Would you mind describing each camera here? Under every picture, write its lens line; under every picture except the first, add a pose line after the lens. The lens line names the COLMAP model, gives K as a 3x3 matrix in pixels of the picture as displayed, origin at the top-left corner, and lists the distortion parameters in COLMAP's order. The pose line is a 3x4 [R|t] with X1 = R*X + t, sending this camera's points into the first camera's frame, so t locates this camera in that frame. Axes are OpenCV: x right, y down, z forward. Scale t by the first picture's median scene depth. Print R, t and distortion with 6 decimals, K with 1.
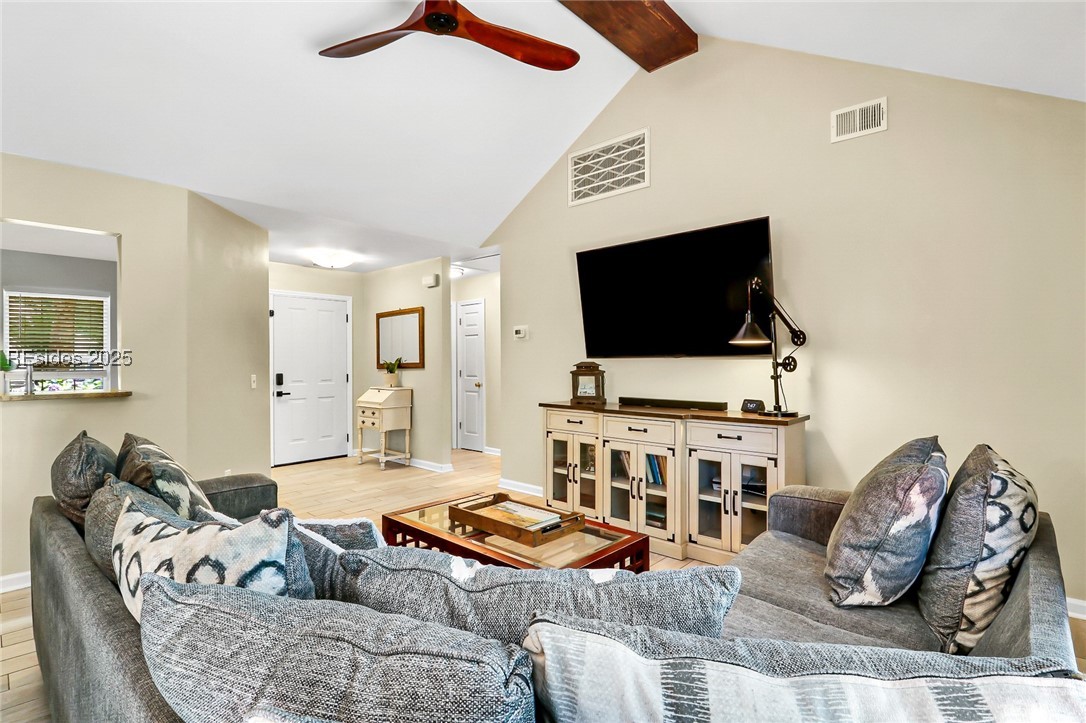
lens RADIAL K [[517.1, 0, 546.6], [0, 517.1, 356.1], [0, 0, 1]] dist [0.001505, -0.007486]
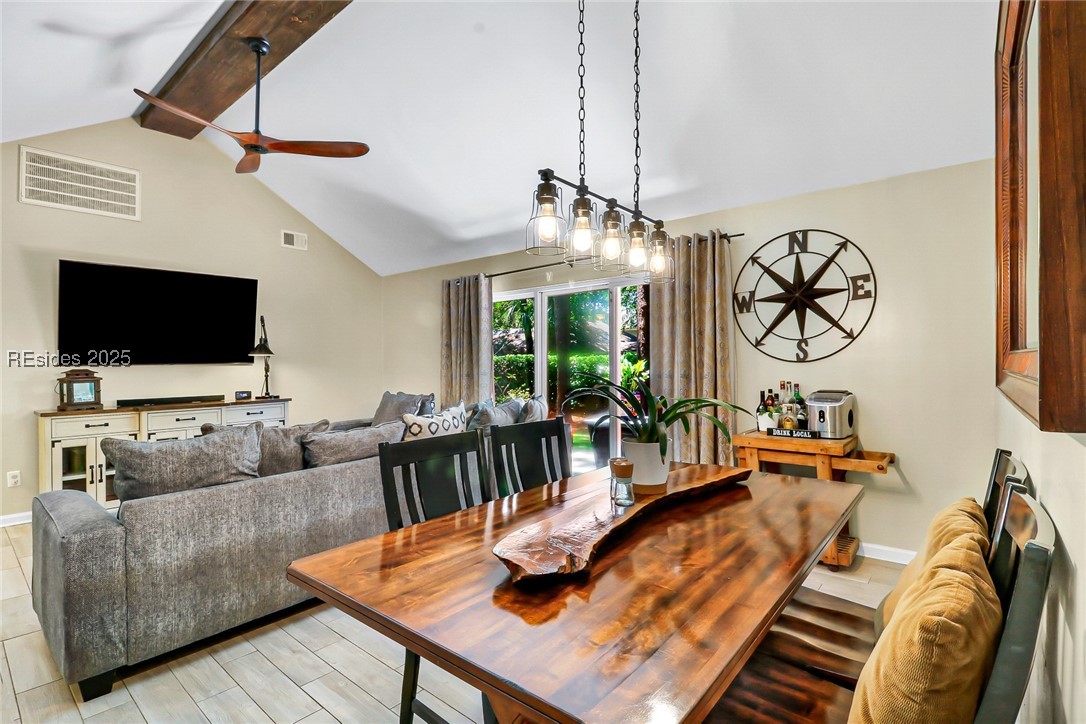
lens RADIAL K [[510.1, 0, 543.0], [0, 510.1, 362.0], [0, 0, 1]] dist [-0.001482, -0.012251]
pose [[-0.044819, 0.004654, 0.998984, -1.000676], [0.001559, 0.999988, -0.004589, 0.002694], [-0.998994, 0.001352, -0.044825, 0.124621]]
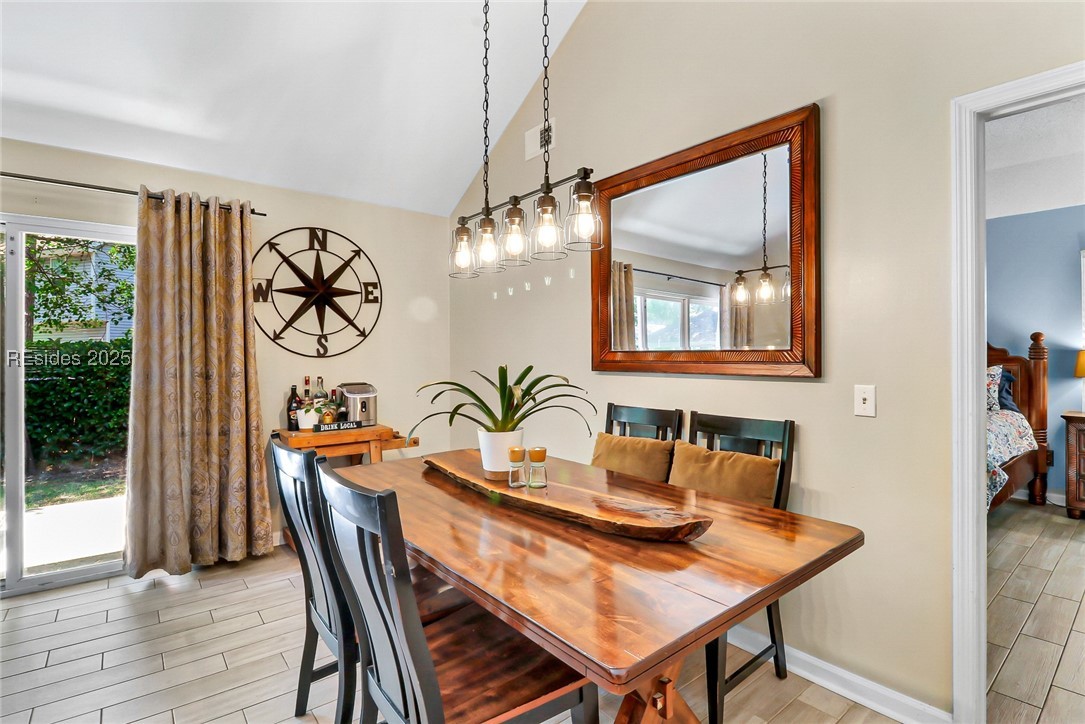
lens RADIAL K [[518.7, 0, 543.7], [0, 518.7, 352.4], [0, 0, 1]] dist [0.015020, -0.021637]
pose [[-0.988543, 0.006252, 0.150811, -0.677464], [0.004587, 0.999925, -0.011381, 0.003271], [-0.150871, -0.010559, -0.988497, 0.478502]]
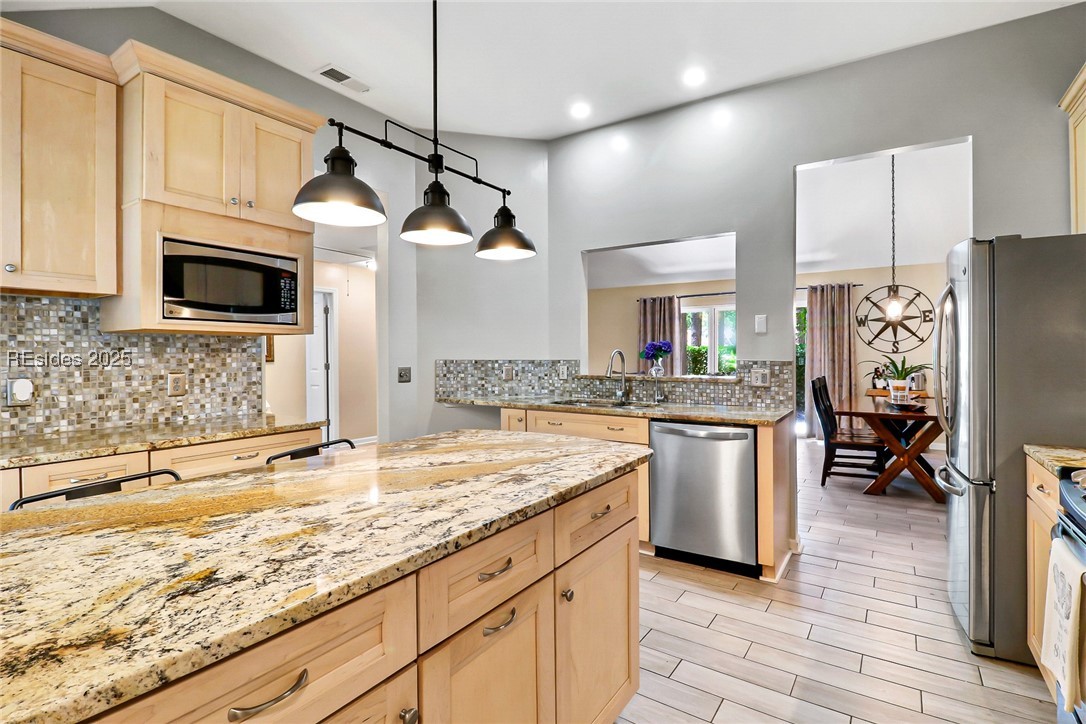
lens RADIAL K [[519.2, 0, 544.2], [0, 519.2, 352.4], [0, 0, 1]] dist [0.015020, -0.021637]
pose [[-0.149982, 0.003454, 0.988683, -1.674152], [-0.008015, 0.999957, -0.004709, 0.014547], [-0.988656, -0.008631, -0.149948, 1.040103]]
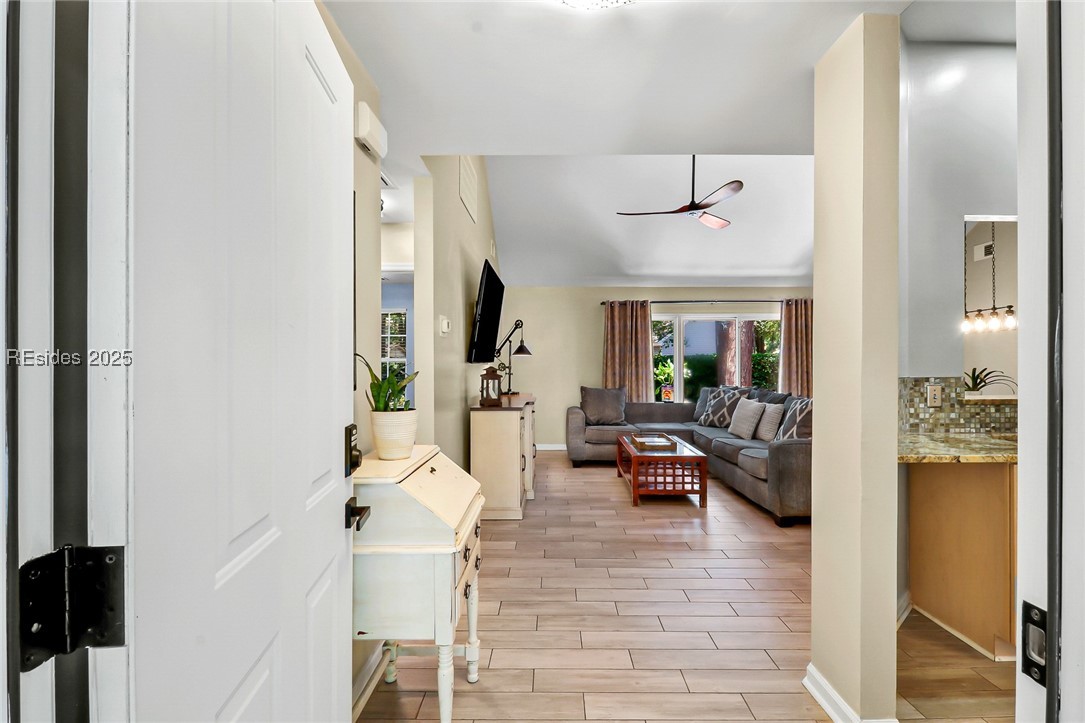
lens RADIAL K [[509.6, 0, 542.5], [0, 509.6, 361.5], [0, 0, 1]] dist [-0.001482, -0.012251]
pose [[-0.661439, 0.006545, 0.749970, -0.808680], [-0.004763, 0.999905, -0.012927, 0.015009], [-0.749984, -0.012122, -0.661345, 1.676805]]
